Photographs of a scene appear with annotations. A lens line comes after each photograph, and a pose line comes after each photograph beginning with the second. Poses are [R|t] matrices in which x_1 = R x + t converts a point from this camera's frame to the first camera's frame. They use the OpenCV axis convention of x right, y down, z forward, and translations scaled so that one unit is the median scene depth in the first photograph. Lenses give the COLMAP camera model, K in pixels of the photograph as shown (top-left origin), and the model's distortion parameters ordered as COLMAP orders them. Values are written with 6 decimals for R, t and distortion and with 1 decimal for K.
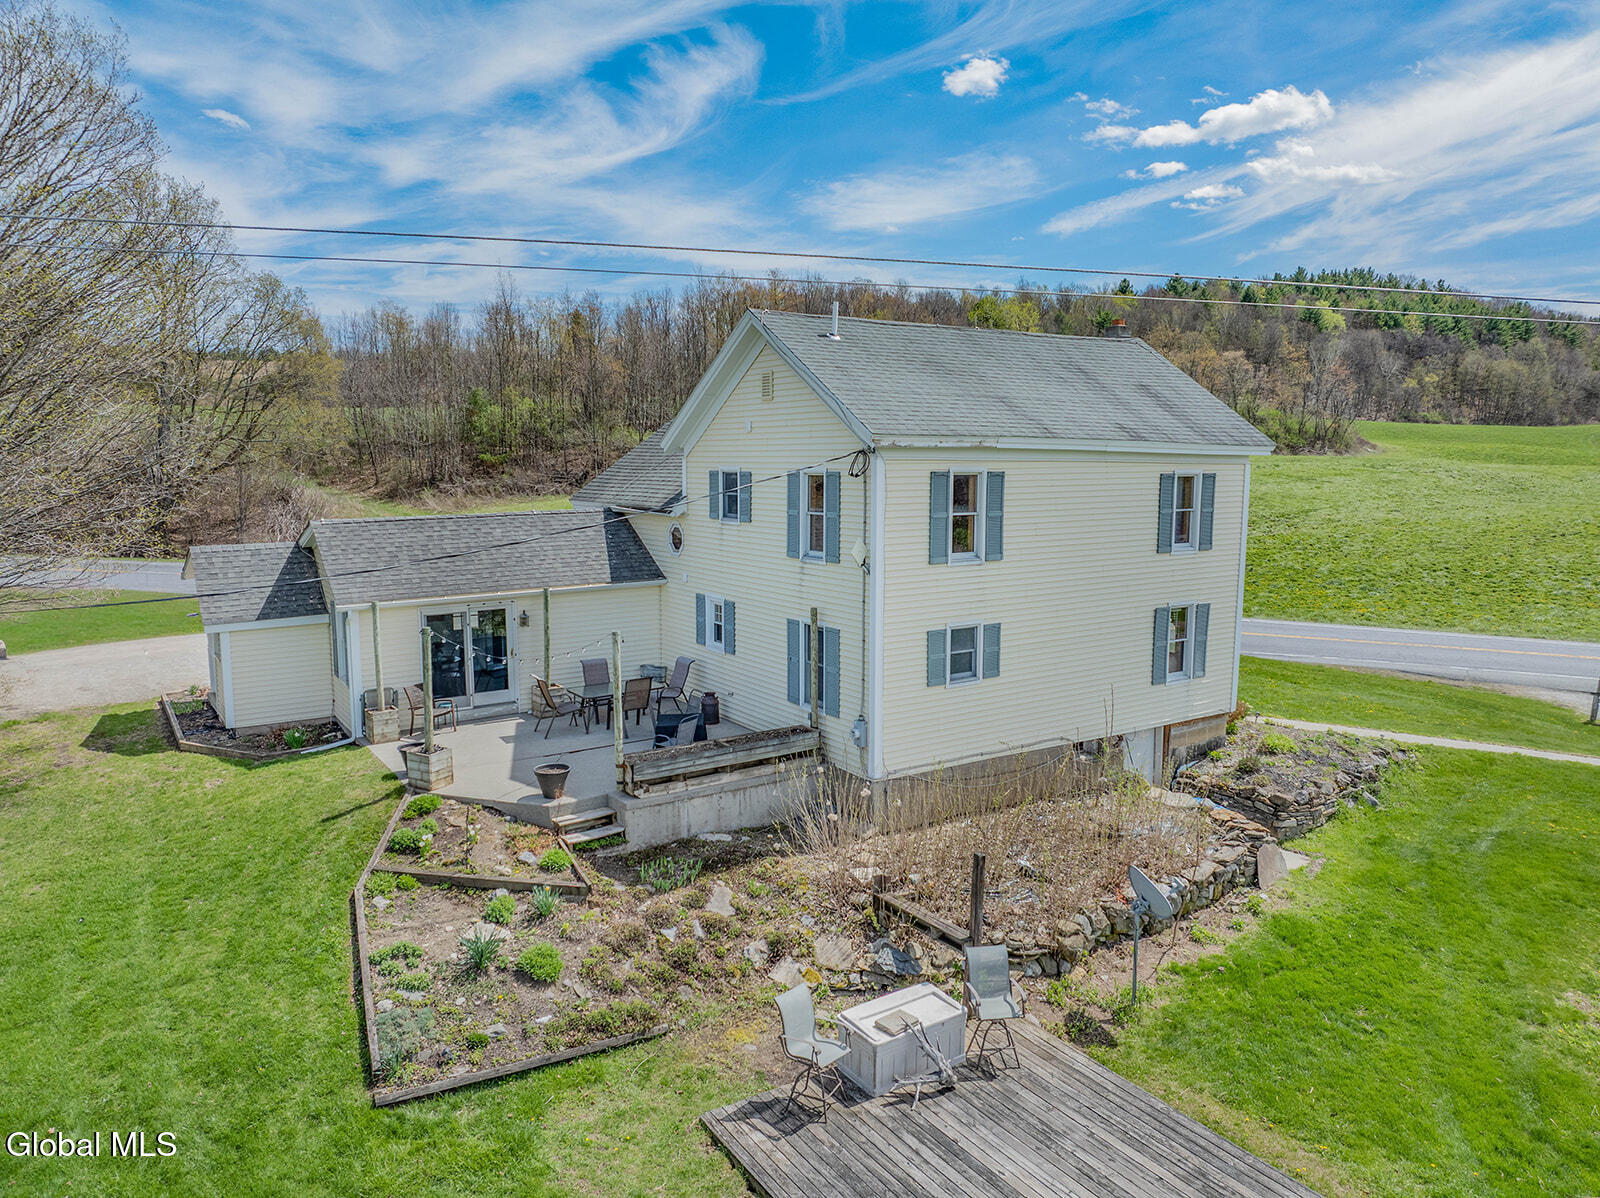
lens RADIAL K [[1128.3, 0, 802.9], [0, 1128.3, 603.4], [0, 0, 1]] dist [-0.055835, -0.010492]
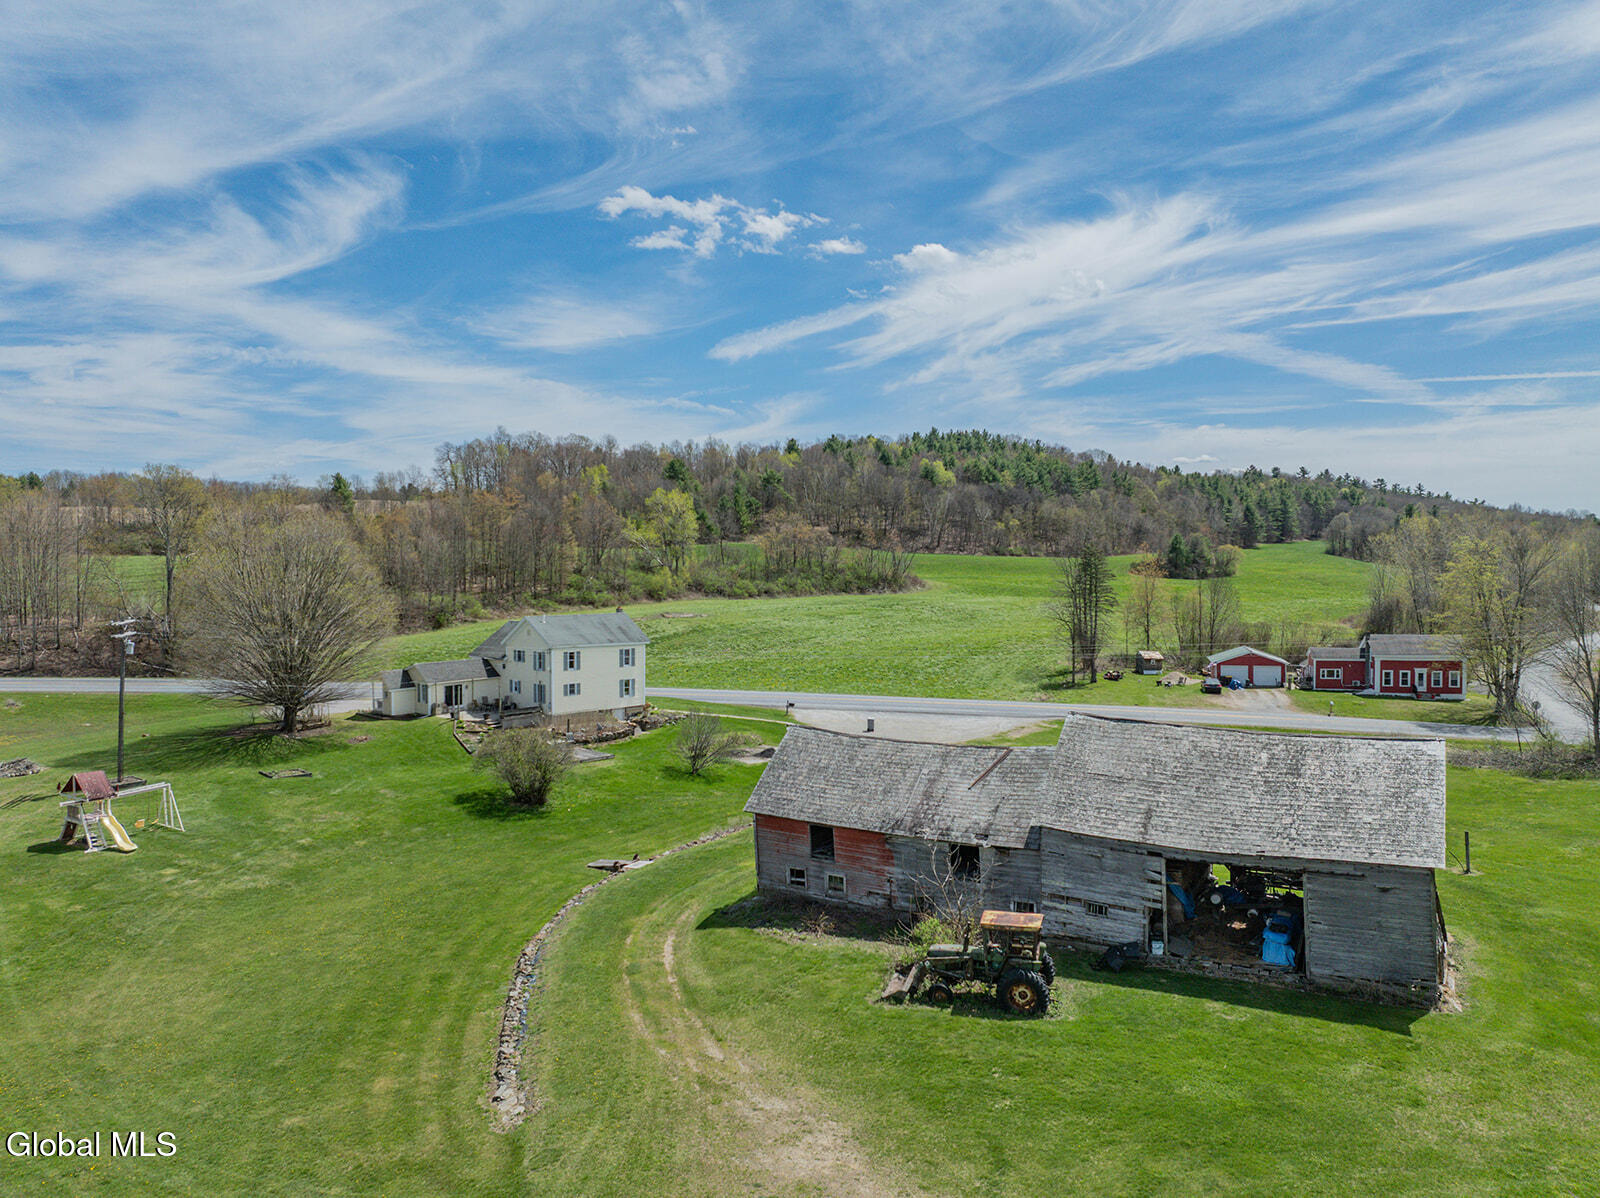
lens RADIAL K [[1128.3, 0, 816.5], [0, 1128.3, 597.0], [0, 0, 1]] dist [-0.055835, -0.010492]
pose [[0.967789, -0.007860, 0.251639, -0.041082], [0.033287, 0.994733, -0.096946, 0.123666], [-0.249552, 0.102200, 0.962953, -3.184536]]
